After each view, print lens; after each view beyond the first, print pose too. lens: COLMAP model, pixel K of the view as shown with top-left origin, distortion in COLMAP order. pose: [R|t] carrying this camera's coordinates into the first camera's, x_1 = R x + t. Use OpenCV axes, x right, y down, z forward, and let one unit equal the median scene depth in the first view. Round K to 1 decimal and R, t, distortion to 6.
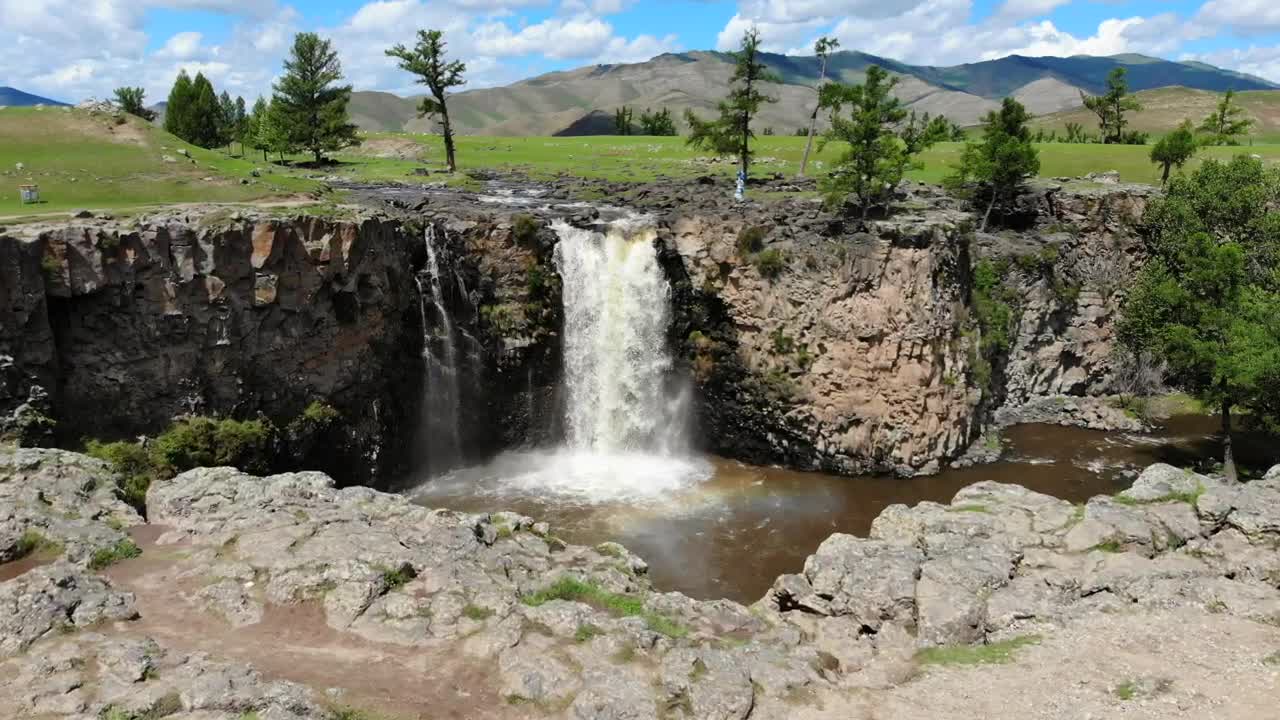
lens RADIAL K [[909.9, 0, 640.0], [0, 909.9, 360.0], [0, 0, 1]] dist [0.001960, 0.003312]
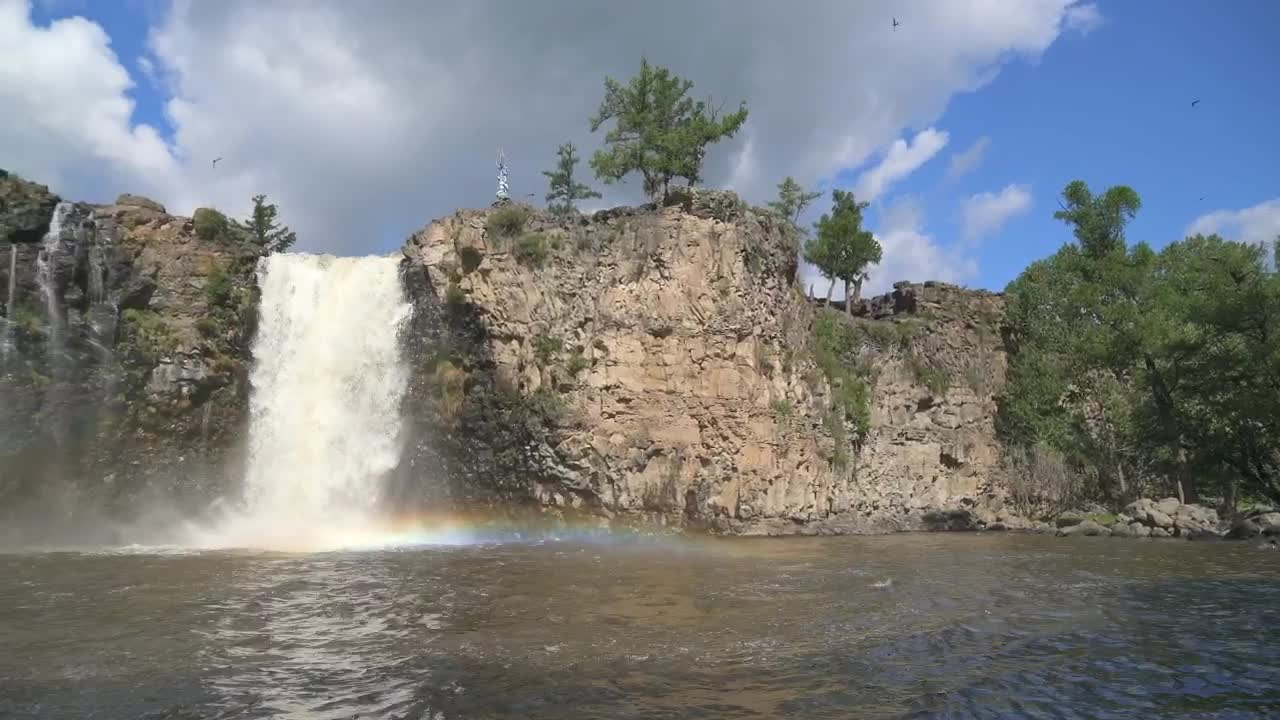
lens RADIAL K [[838.7, 0, 645.1], [0, 838.7, 357.6], [0, 0, 1]] dist [-0.001562, -0.000724]
pose [[0.996130, -0.002816, 0.087843, 0.173656], [0.036277, 0.923547, -0.381766, 0.243462], [-0.080052, 0.383475, 0.920075, 0.384893]]
